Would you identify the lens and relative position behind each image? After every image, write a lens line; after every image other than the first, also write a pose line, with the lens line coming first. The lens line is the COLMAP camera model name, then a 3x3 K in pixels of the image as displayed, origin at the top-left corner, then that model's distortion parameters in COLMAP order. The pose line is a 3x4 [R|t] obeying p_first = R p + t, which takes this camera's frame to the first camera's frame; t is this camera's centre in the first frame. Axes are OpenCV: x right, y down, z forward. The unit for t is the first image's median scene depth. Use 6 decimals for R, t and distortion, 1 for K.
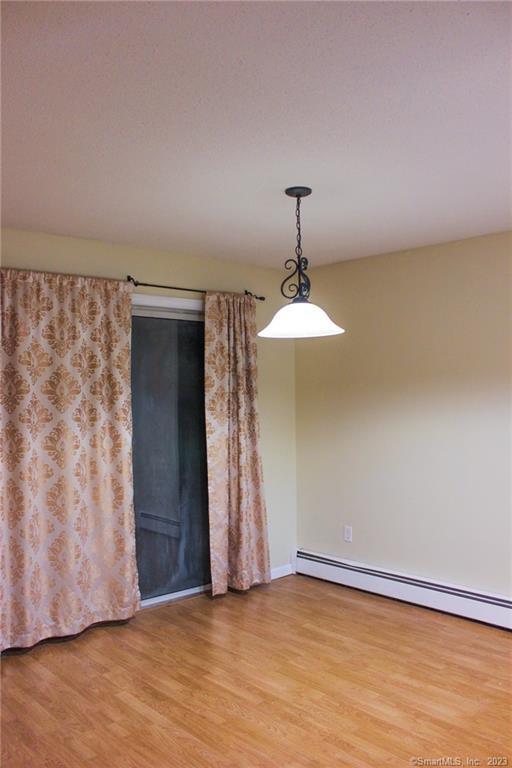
lens RADIAL K [[660.8, 0, 255.6], [0, 660.8, 387.1], [0, 0, 1]] dist [-0.149458, 0.140365]
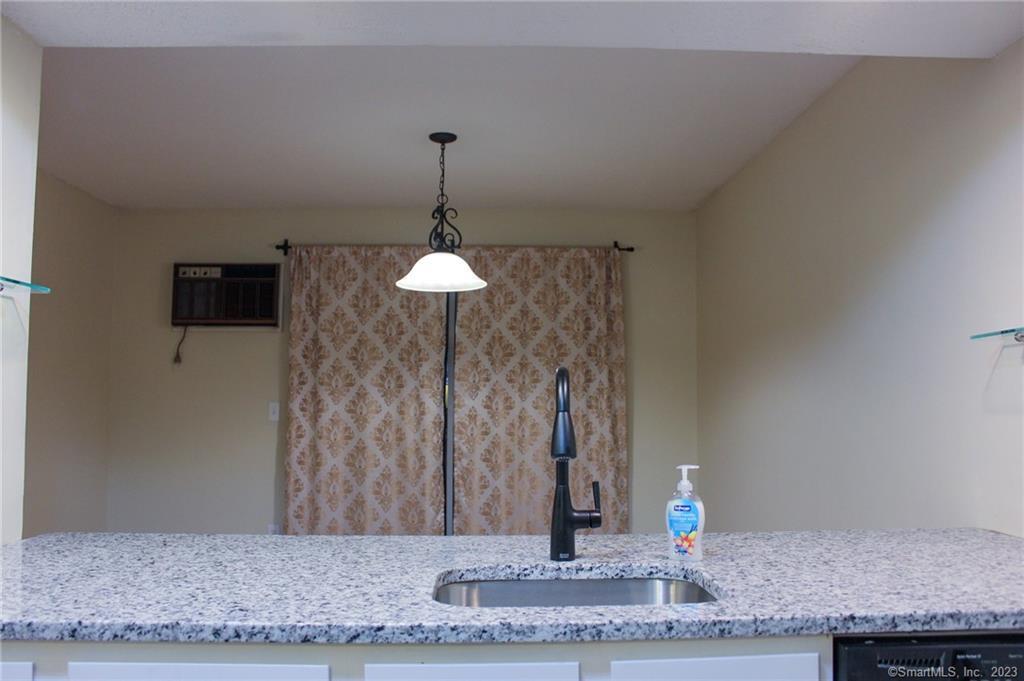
lens RADIAL K [[881.1, 0, 505.6], [0, 881.1, 337.6], [0, 0, 1]] dist [-0.149458, 0.140365]
pose [[0.760084, -0.030673, -0.649101, 0.783738], [-0.009617, 0.998245, -0.058433, 0.054358], [0.649754, 0.050656, 0.758455, 0.085597]]
